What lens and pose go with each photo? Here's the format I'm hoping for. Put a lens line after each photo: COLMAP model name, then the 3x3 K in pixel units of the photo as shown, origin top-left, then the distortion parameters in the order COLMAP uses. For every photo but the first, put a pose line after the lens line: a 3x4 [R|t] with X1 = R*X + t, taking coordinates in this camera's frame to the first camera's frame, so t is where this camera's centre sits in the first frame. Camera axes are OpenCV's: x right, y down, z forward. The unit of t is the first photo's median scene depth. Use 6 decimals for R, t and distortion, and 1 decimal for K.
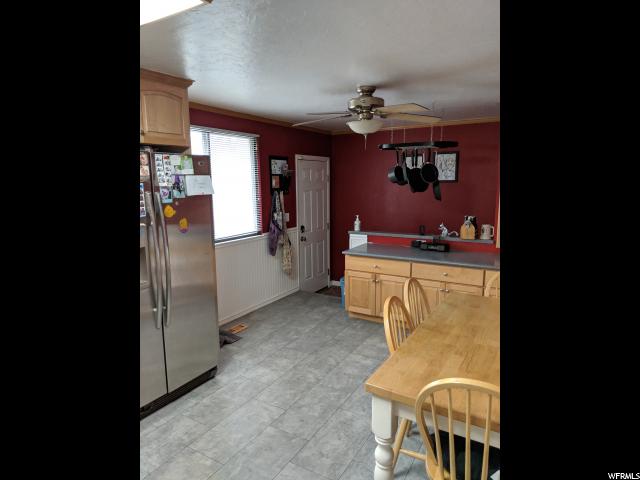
lens RADIAL K [[386.5, 0, 317.8], [0, 386.5, 238.2], [0, 0, 1]] dist [0.004339, -0.001320]
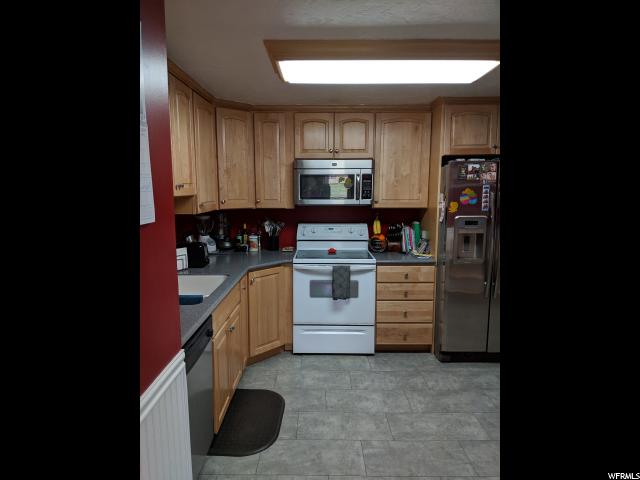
lens RADIAL K [[386.5, 0, 320.1], [0, 386.5, 237.4], [0, 0, 1]] dist [0.004339, -0.001320]
pose [[0.509652, 0.123234, -0.851509, 0.369854], [-0.131522, 0.989216, 0.064443, 0.021557], [0.850269, 0.079149, 0.520364, -0.147470]]
